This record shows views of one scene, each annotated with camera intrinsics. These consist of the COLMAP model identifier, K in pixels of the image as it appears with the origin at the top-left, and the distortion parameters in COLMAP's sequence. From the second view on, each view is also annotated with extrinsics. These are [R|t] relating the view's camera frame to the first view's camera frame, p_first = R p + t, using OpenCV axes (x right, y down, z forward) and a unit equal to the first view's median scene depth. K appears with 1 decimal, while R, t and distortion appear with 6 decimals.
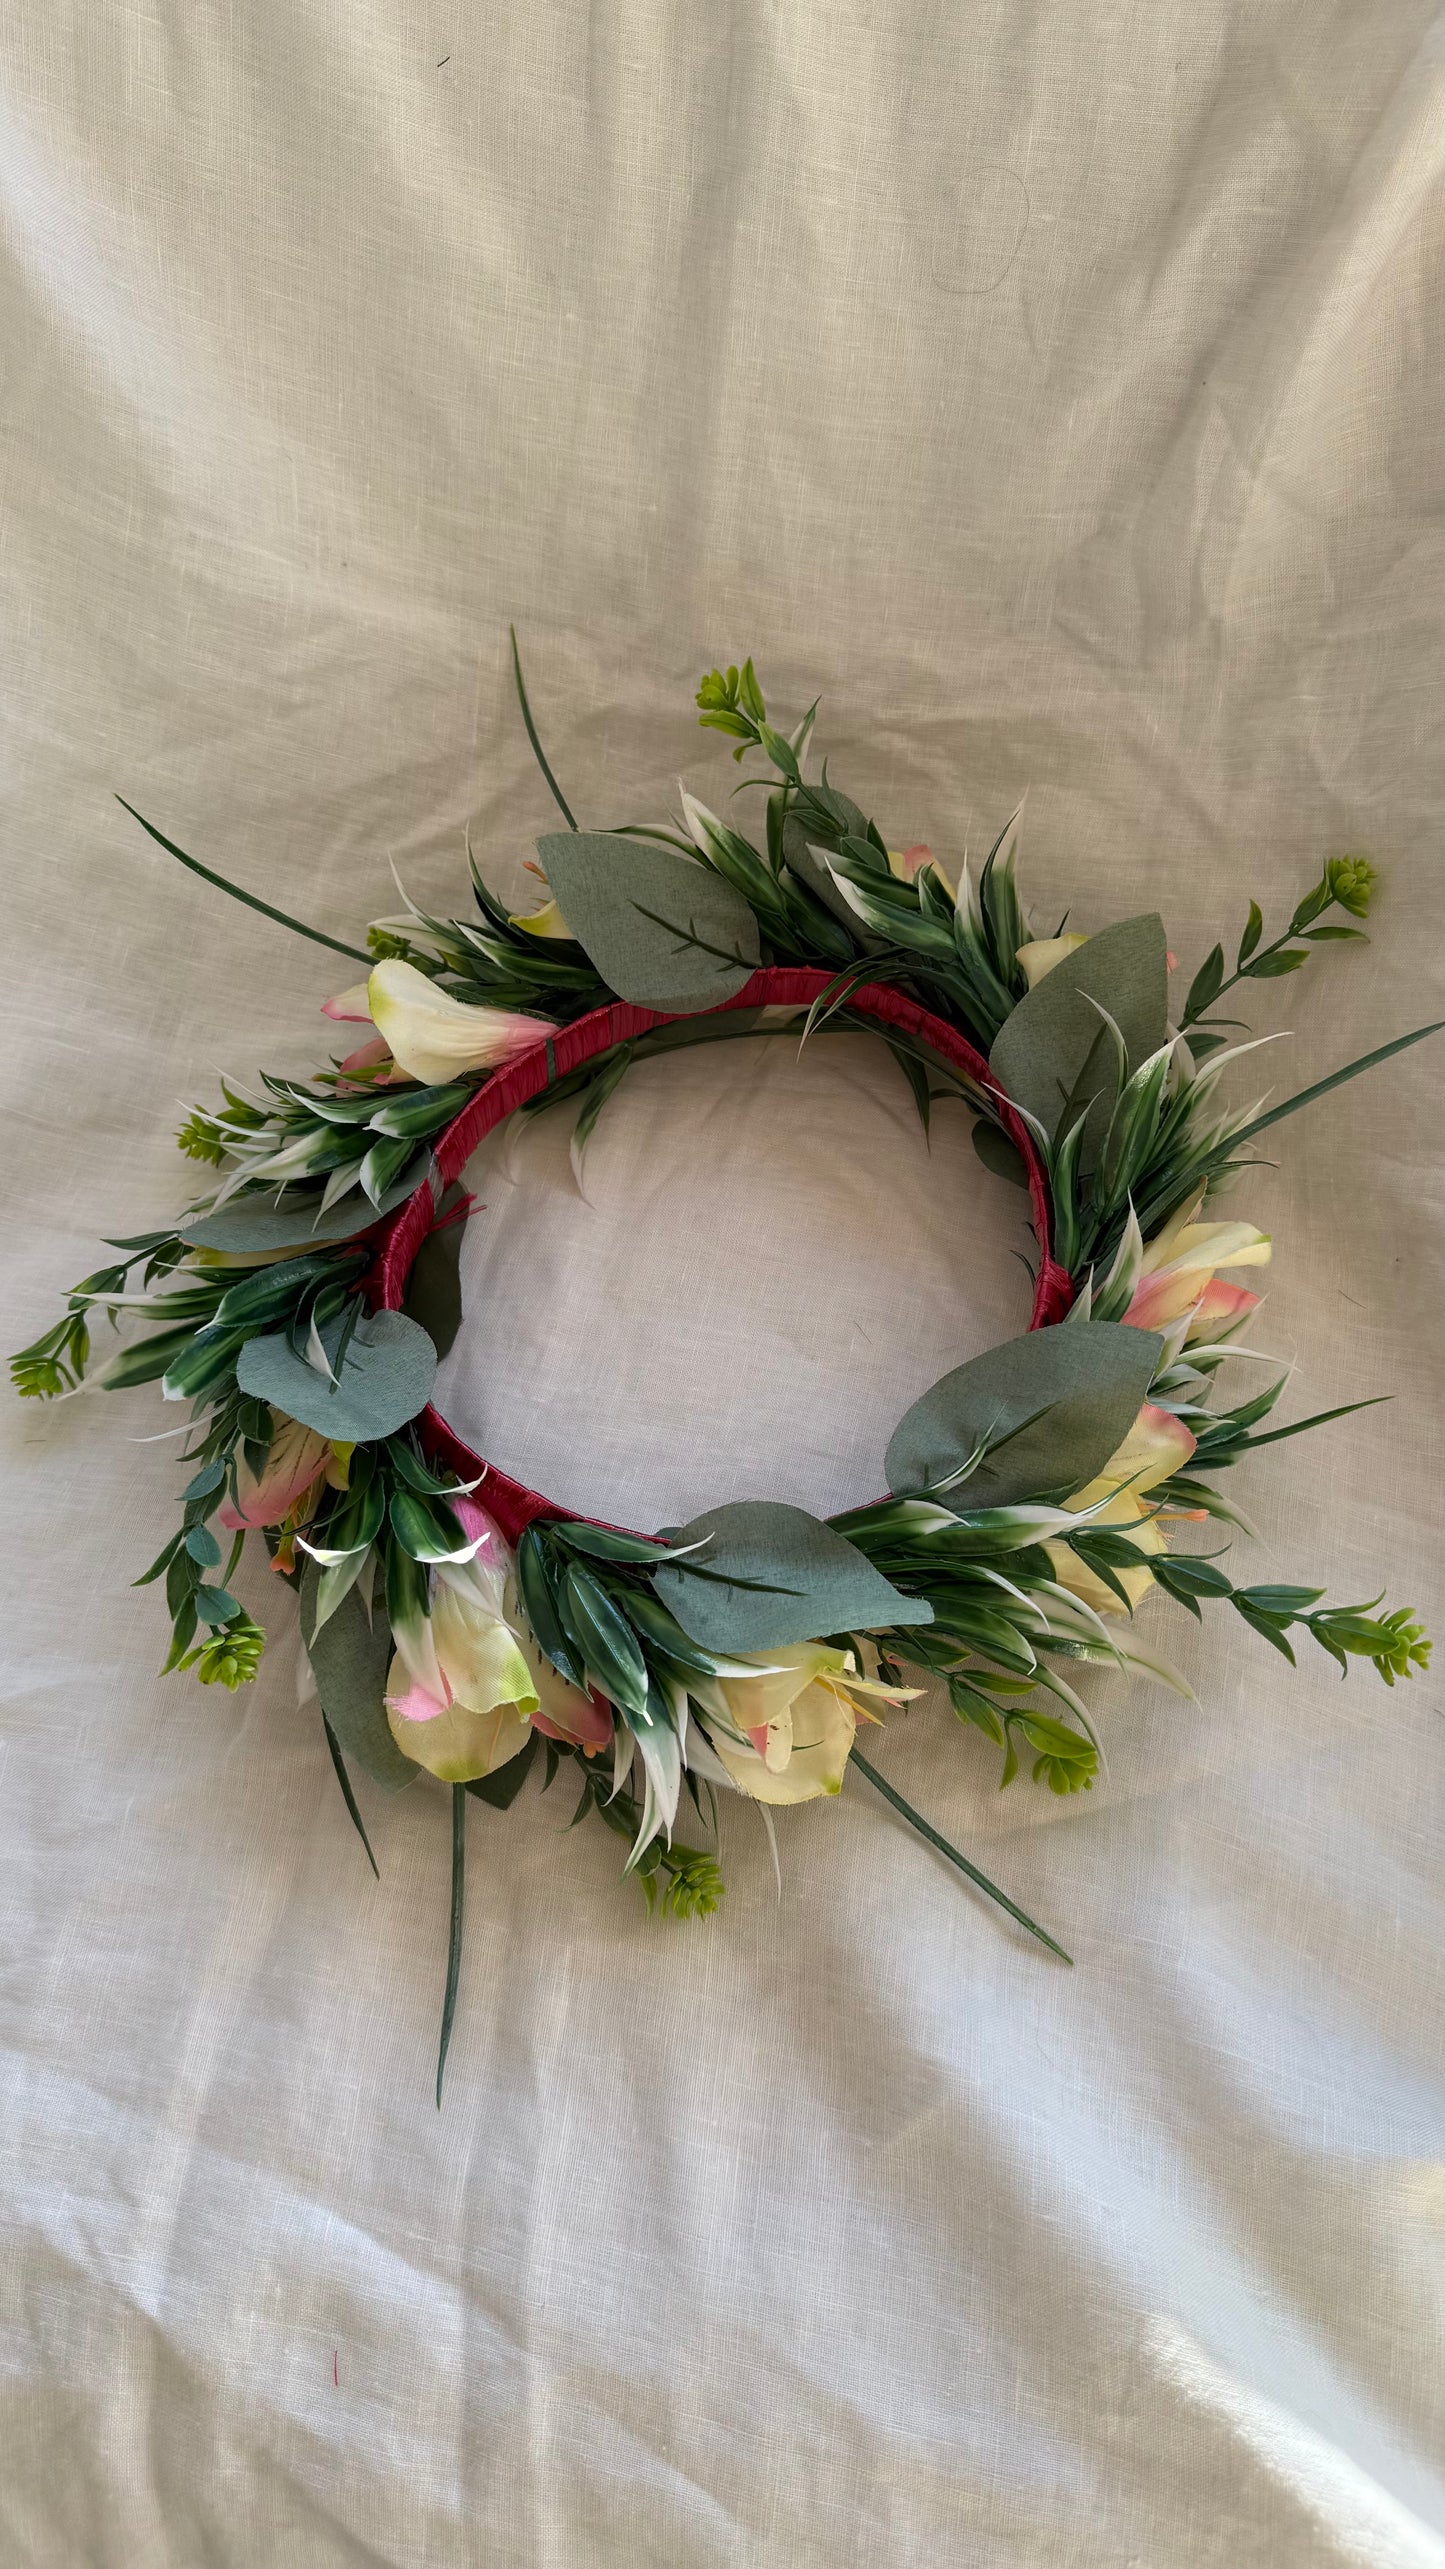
lens RADIAL K [[1780.7, 0, 702.8], [0, 1780.7, 1280.3], [0, 0, 1]] dist [-0.070252, 0.005330]
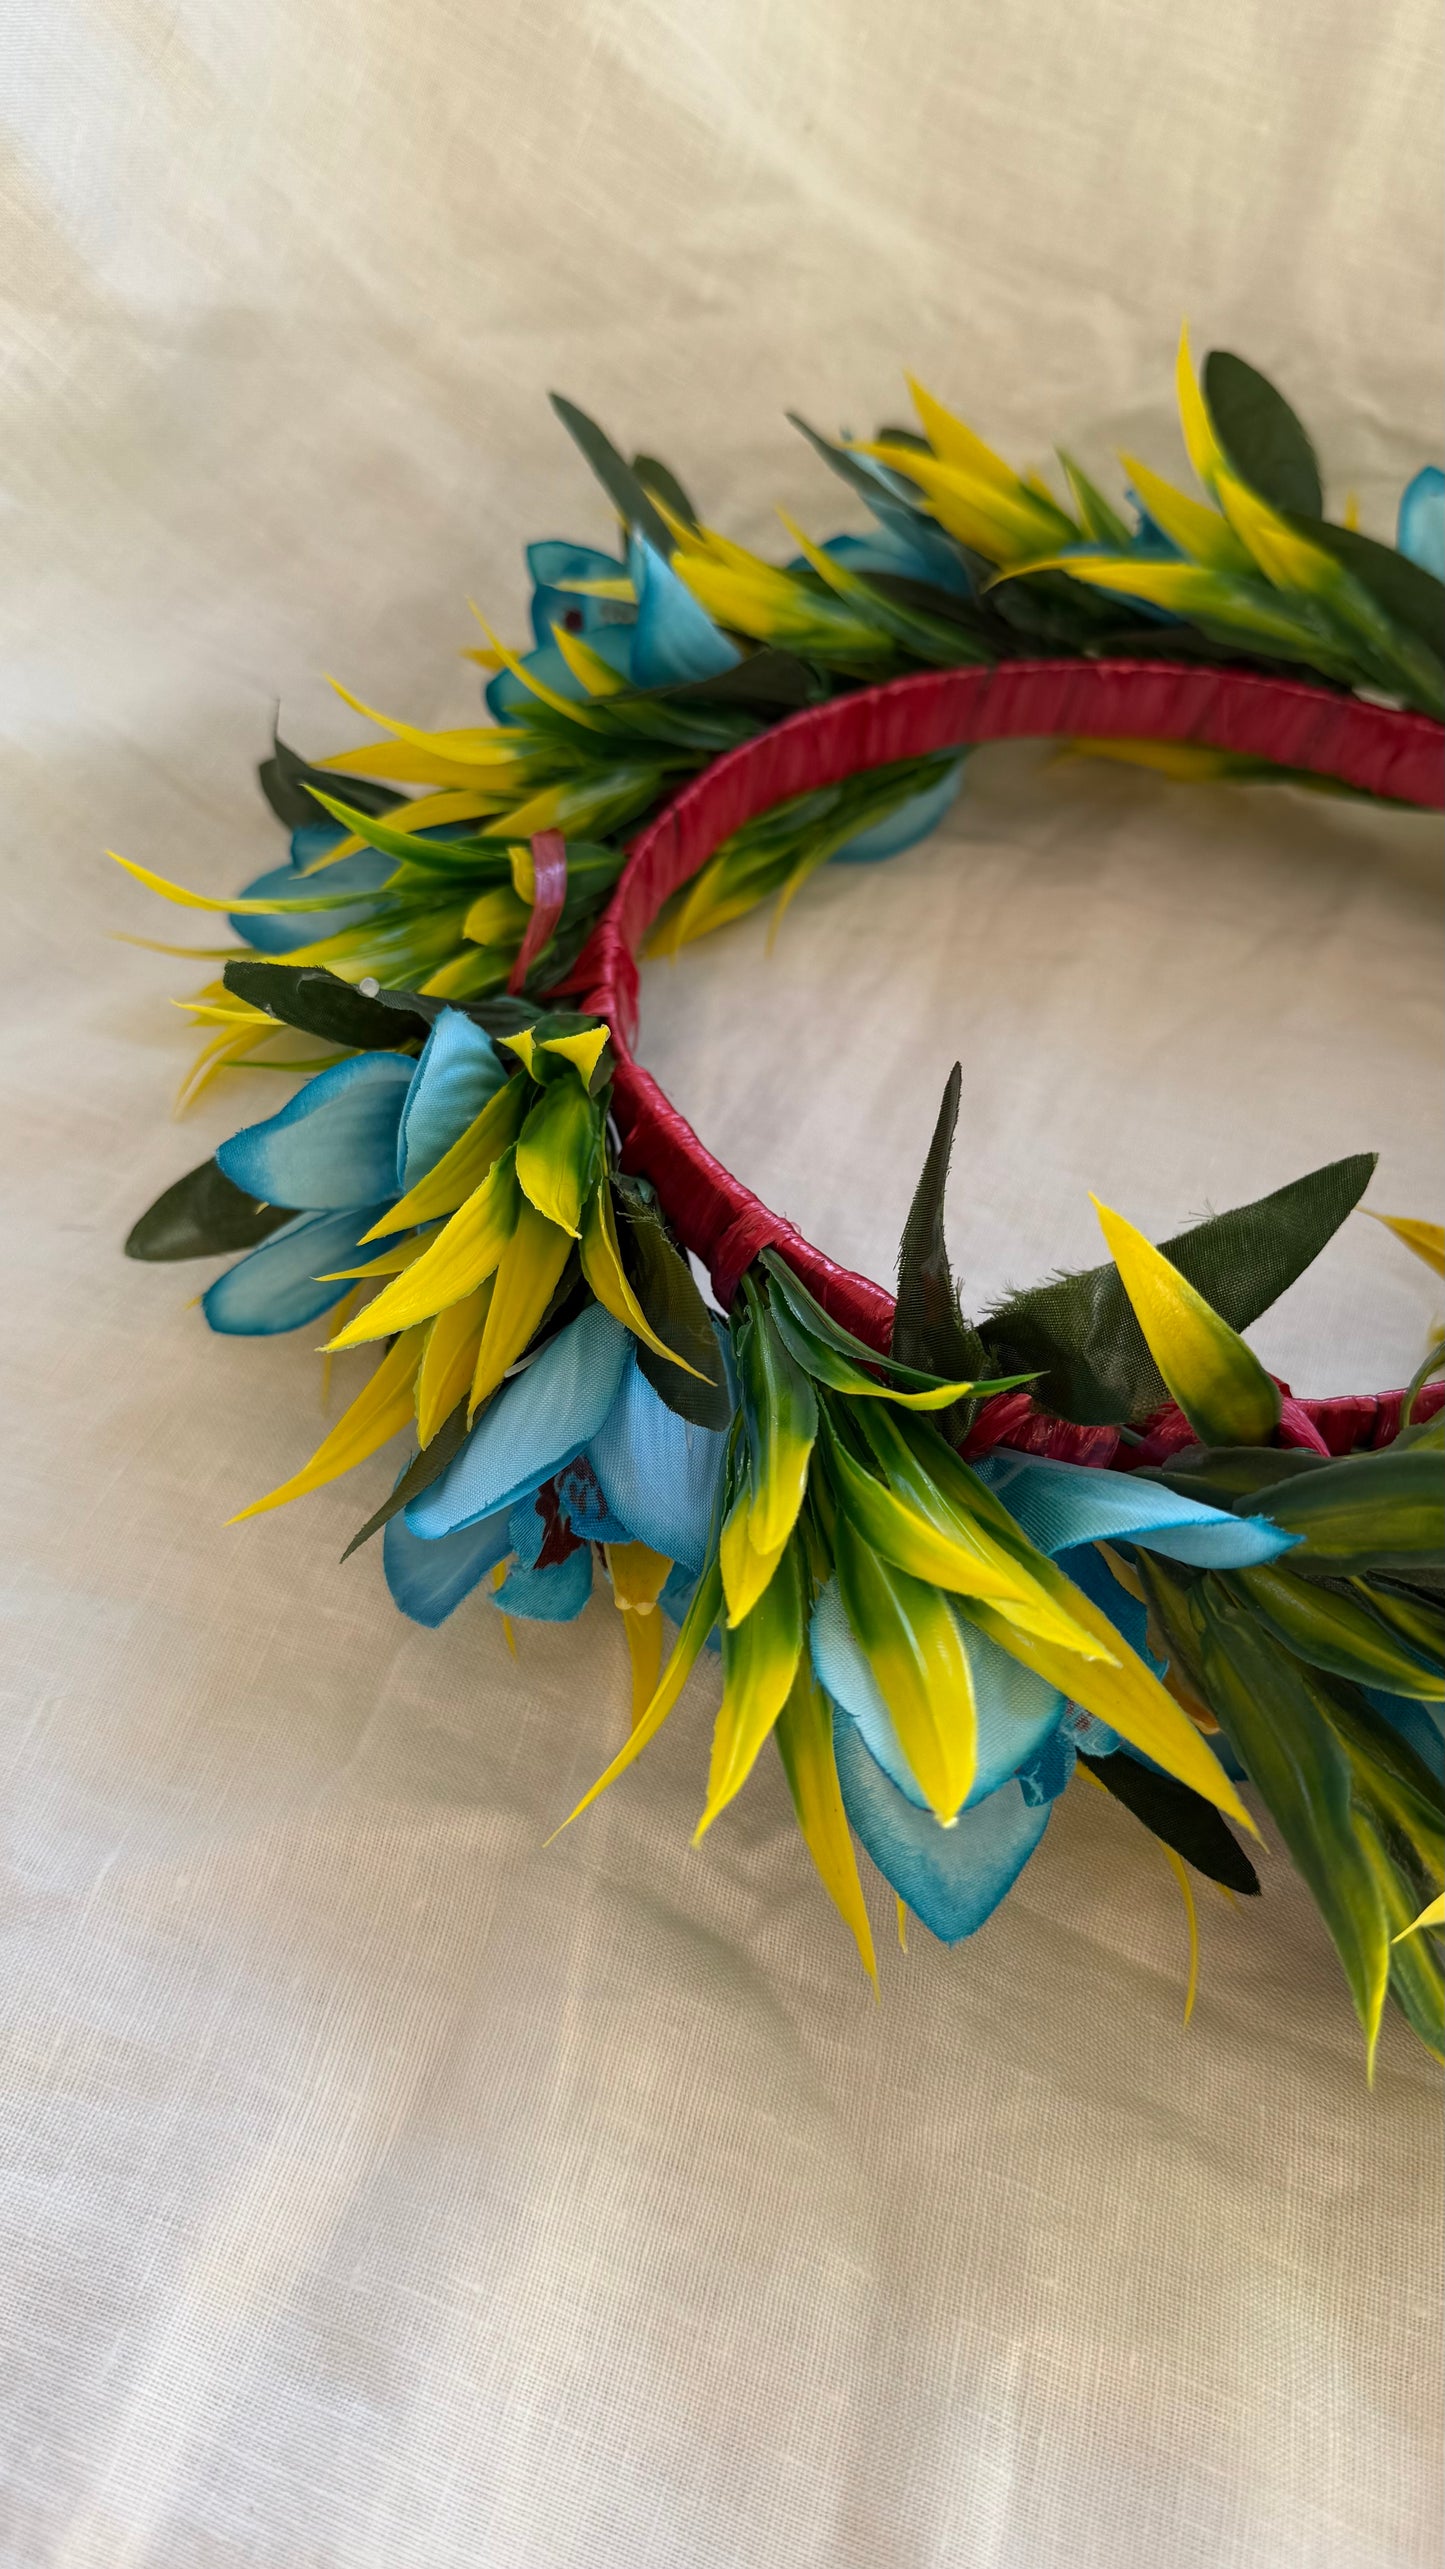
lens RADIAL K [[1906.1, 0, 671.0], [0, 1906.1, 1246.7], [0, 0, 1]] dist [-0.036078, -0.001221]
pose [[0.983894, 0.166909, -0.063983, -0.168147], [-0.176500, 0.963773, -0.199976, 0.210434], [0.028287, 0.208048, 0.977710, 0.451684]]
